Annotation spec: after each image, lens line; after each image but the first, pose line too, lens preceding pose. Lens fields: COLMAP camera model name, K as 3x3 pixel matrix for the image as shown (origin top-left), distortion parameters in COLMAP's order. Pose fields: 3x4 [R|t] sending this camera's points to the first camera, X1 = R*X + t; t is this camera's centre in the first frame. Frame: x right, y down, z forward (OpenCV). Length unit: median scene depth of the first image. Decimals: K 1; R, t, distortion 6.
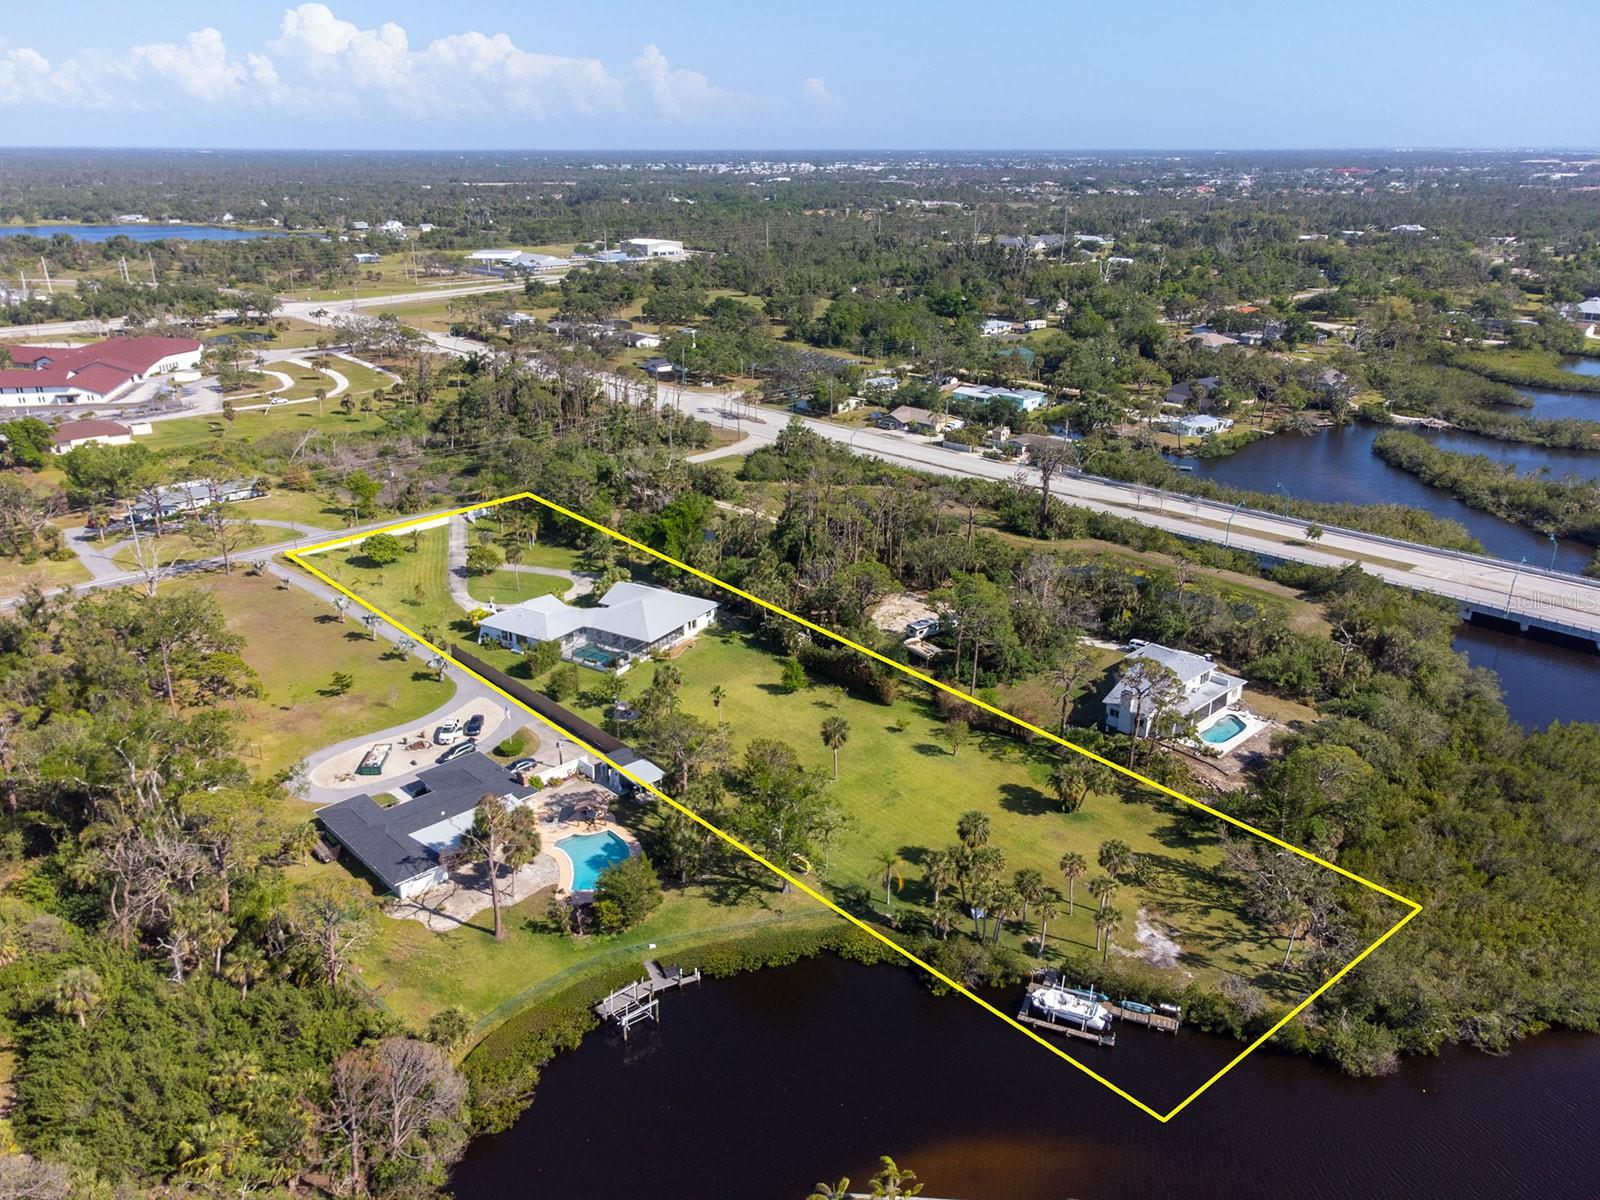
lens RADIAL K [[1191.1, 0, 816.0], [0, 1191.1, 596.3], [0, 0, 1]] dist [0.010550, 0.003623]
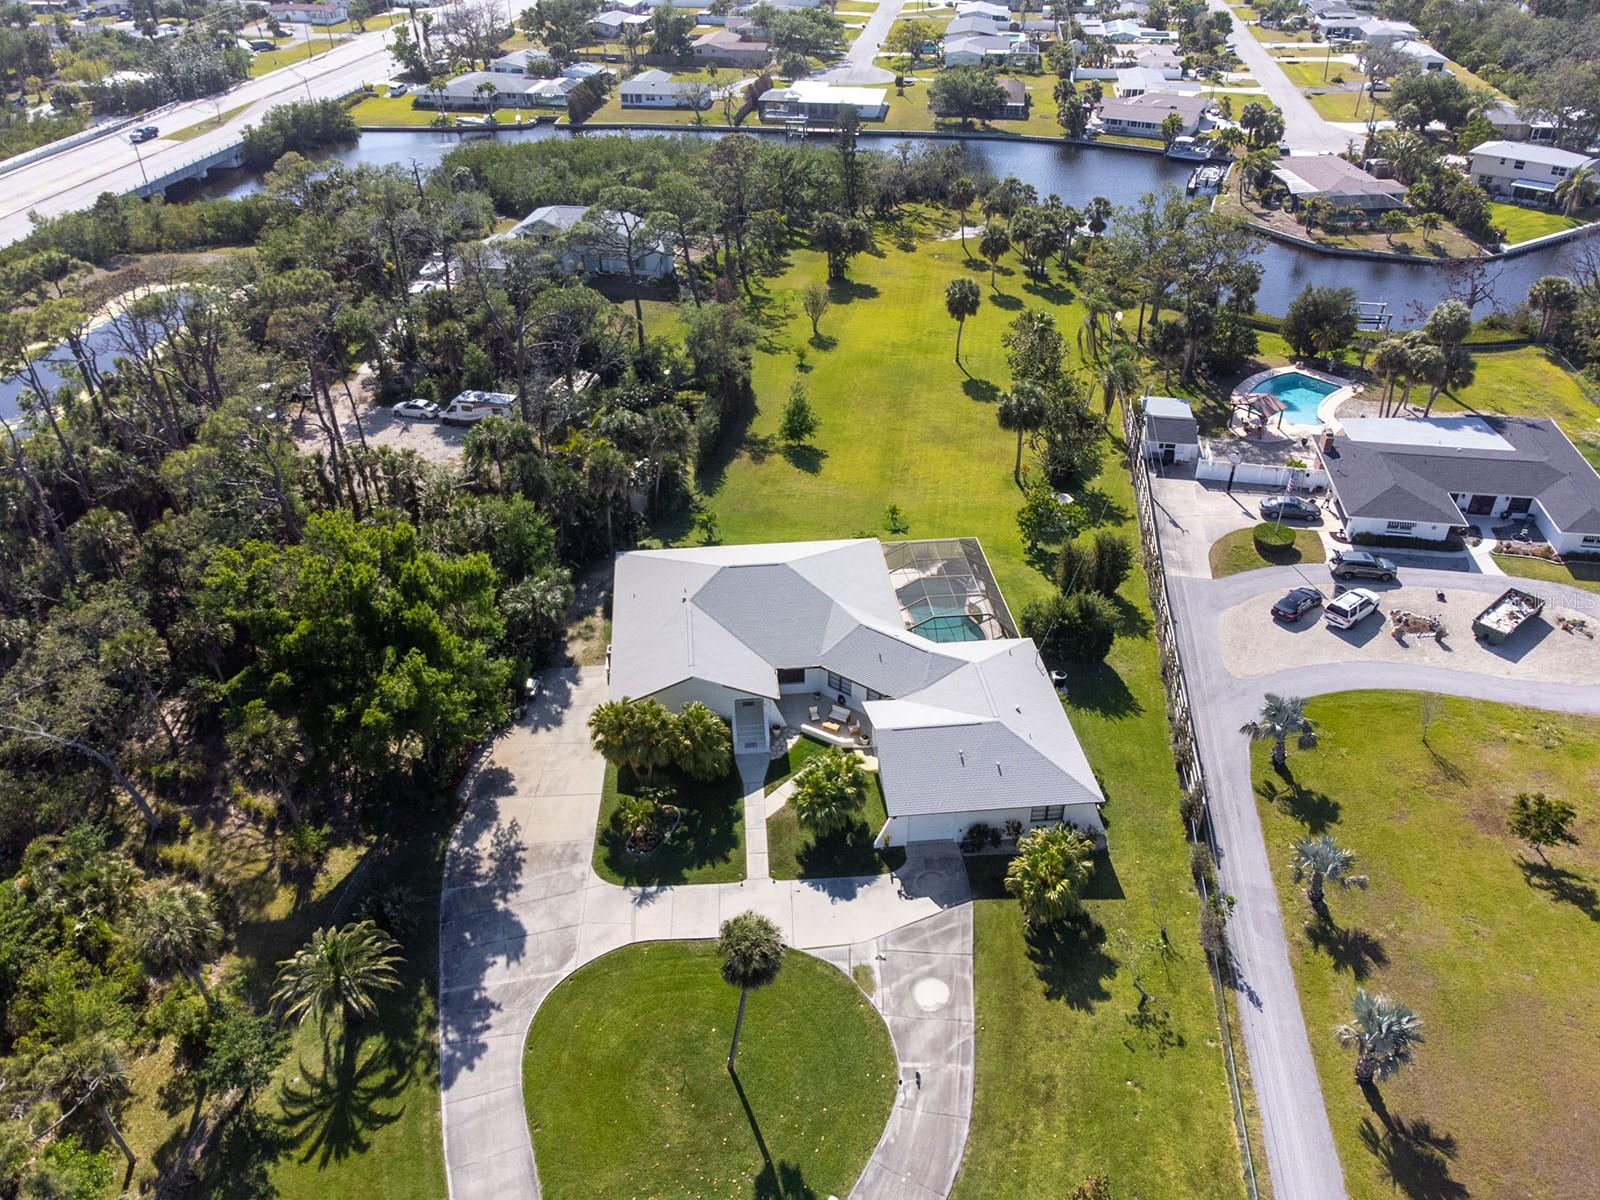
lens RADIAL K [[1189.6, 0, 800.0], [0, 1189.6, 600.0], [0, 0, 1]] dist [0.011696, 0.011579]
pose [[-0.598614, -0.449713, 0.662887, -0.304340], [0.286110, 0.652914, 0.701316, -0.196071], [-0.748200, 0.609476, -0.262176, 0.788882]]
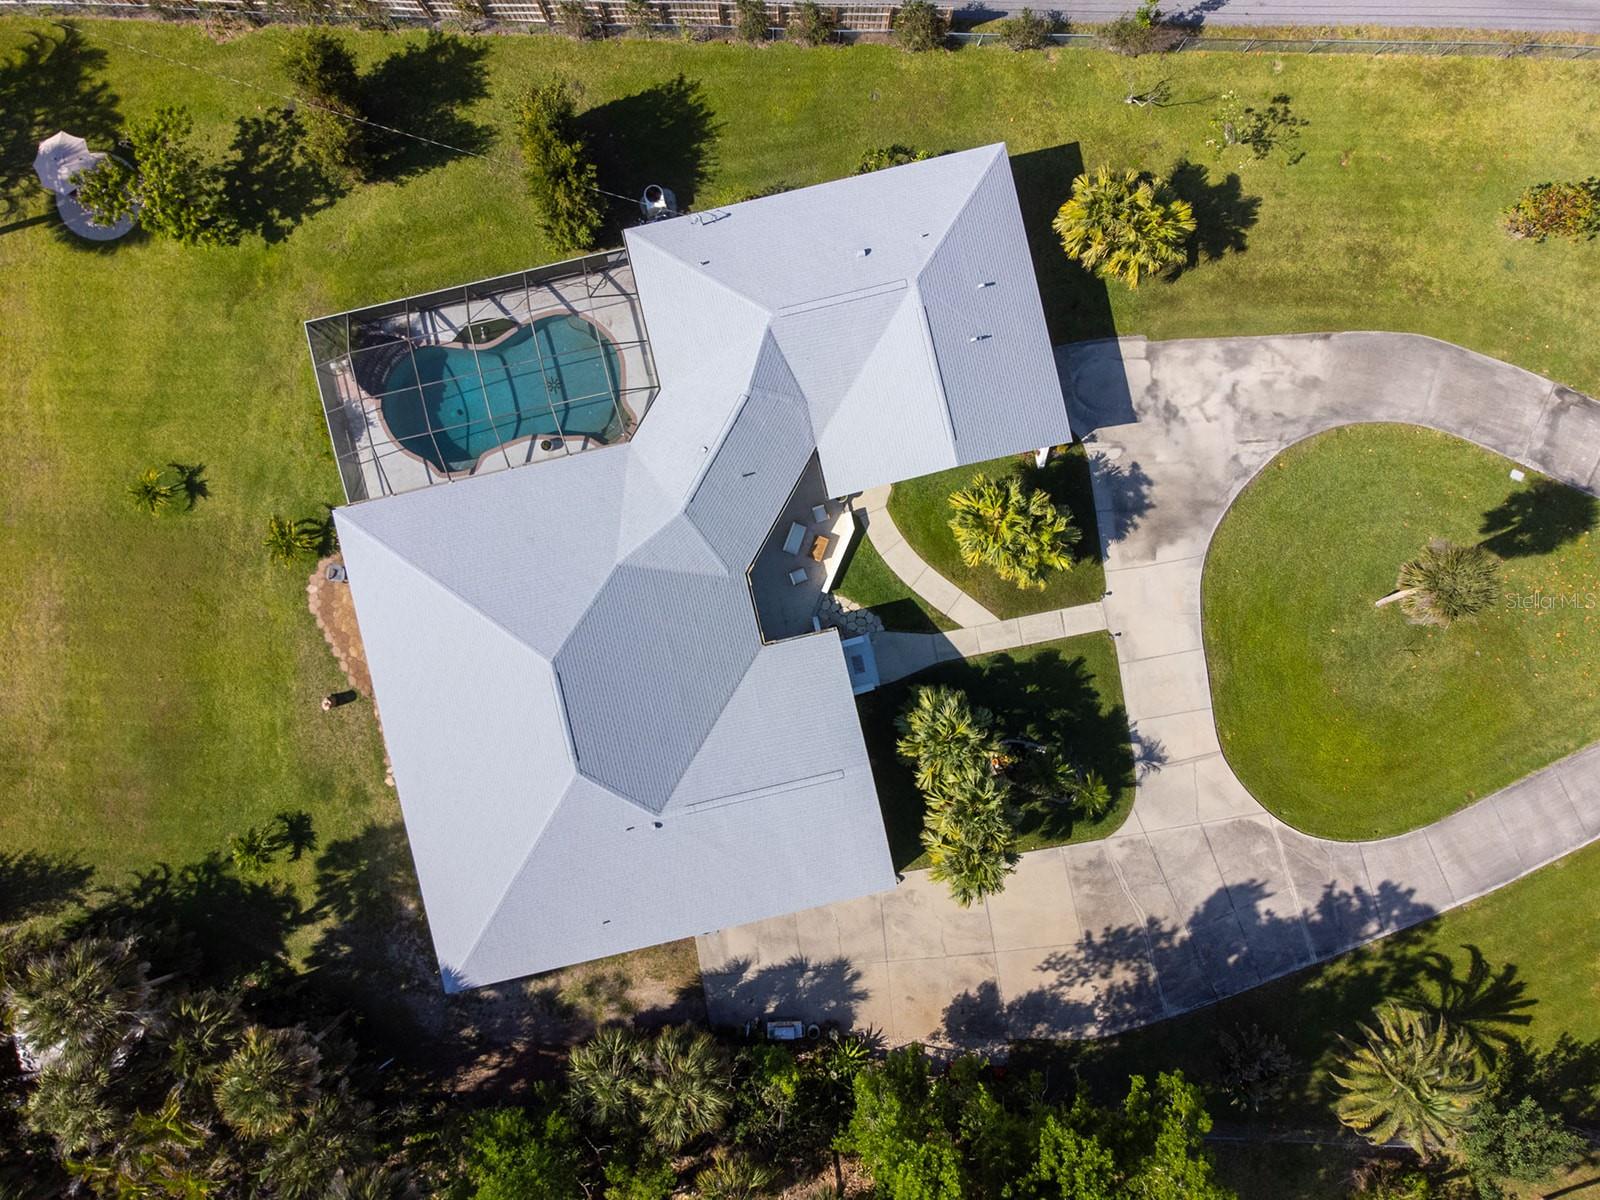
lens RADIAL K [[1174.8, 0, 800.0], [0, 1174.8, 600.0], [0, 0, 1]] dist [0.038187, -0.009249]
pose [[-0.722365, 0.691336, -0.015588, -0.130986], [-0.274050, -0.265509, 0.924339, -0.148444], [0.634890, 0.671982, 0.381255, 0.666078]]
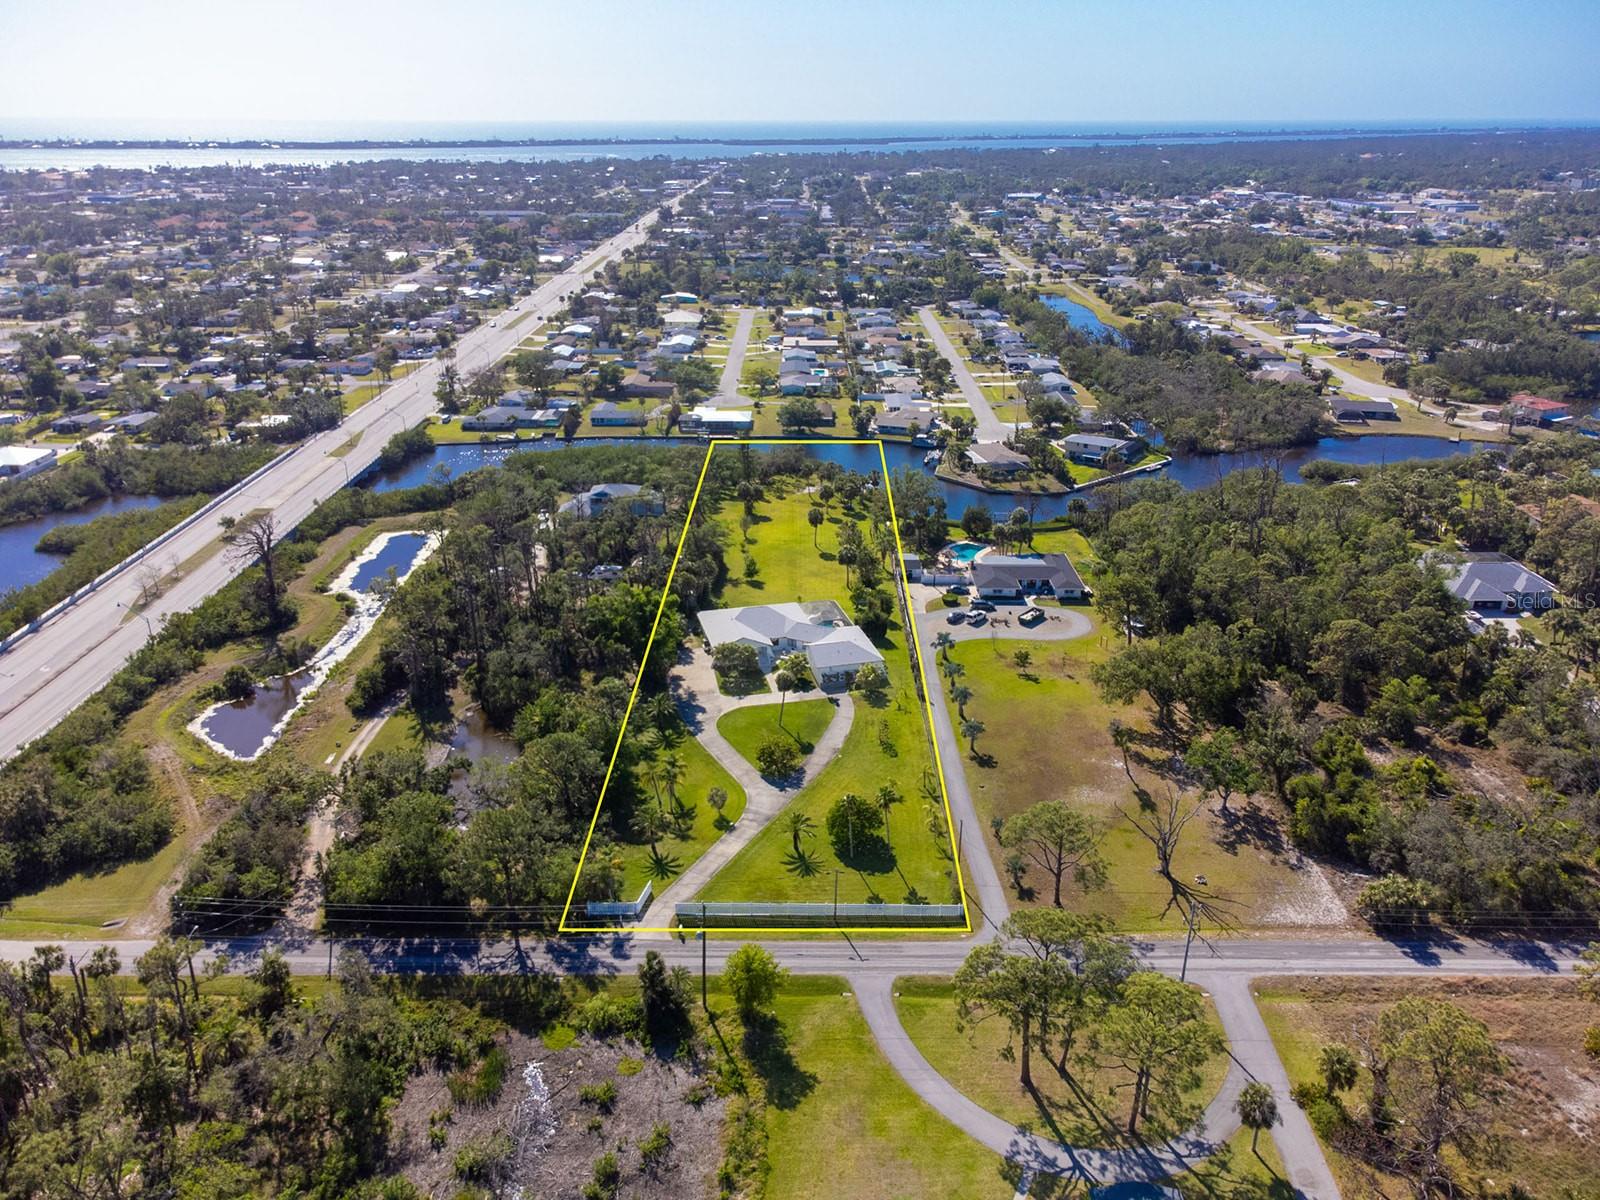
lens RADIAL K [[1174.8, 0, 800.0], [0, 1174.8, 600.0], [0, 0, 1]] dist [0.038187, -0.009249]
pose [[-0.714029, -0.265154, 0.647963, -0.626132], [0.245815, 0.771638, 0.586642, -0.454593], [-0.655544, 0.578159, -0.485793, 1.072405]]
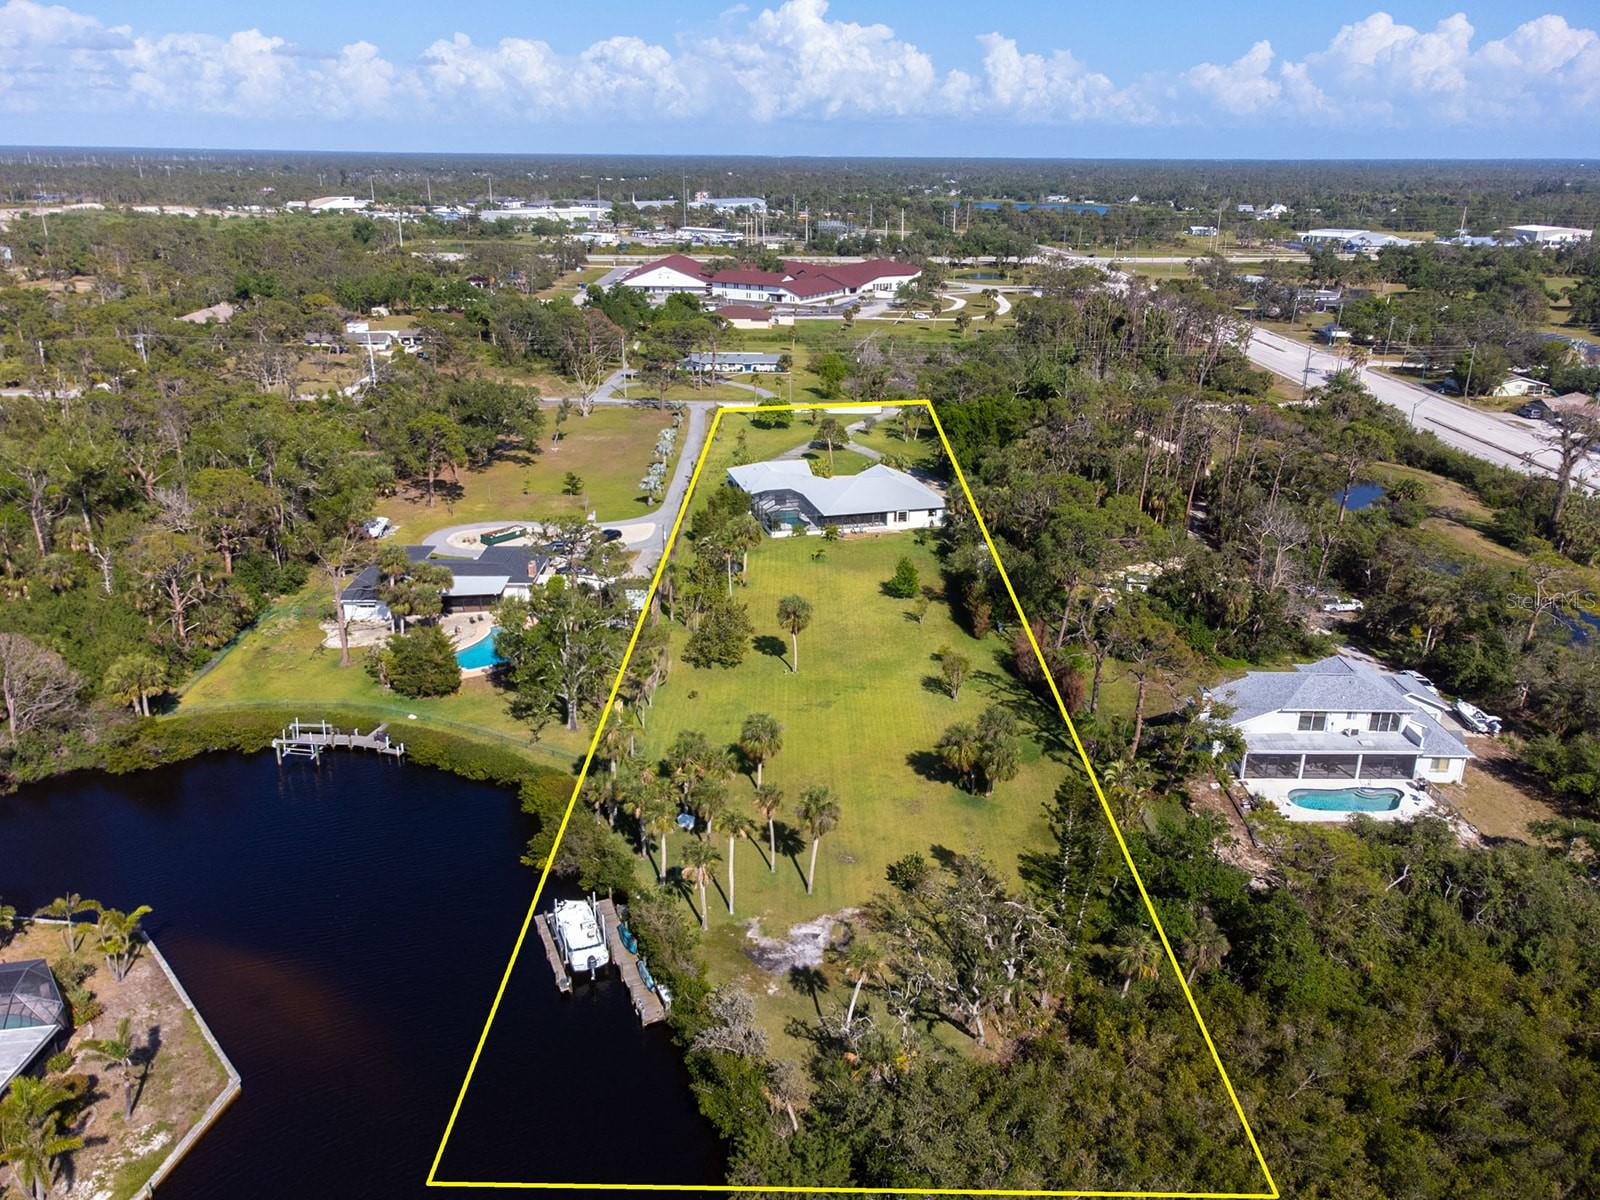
lens RADIAL K [[1174.8, 0, 800.0], [0, 1174.8, 600.0], [0, 0, 1]] dist [0.038187, -0.009249]
pose [[0.725618, 0.248045, -0.641834, 0.303120], [-0.247191, 0.964467, 0.093272, 0.014560], [0.642164, 0.090975, 0.761150, 0.204110]]
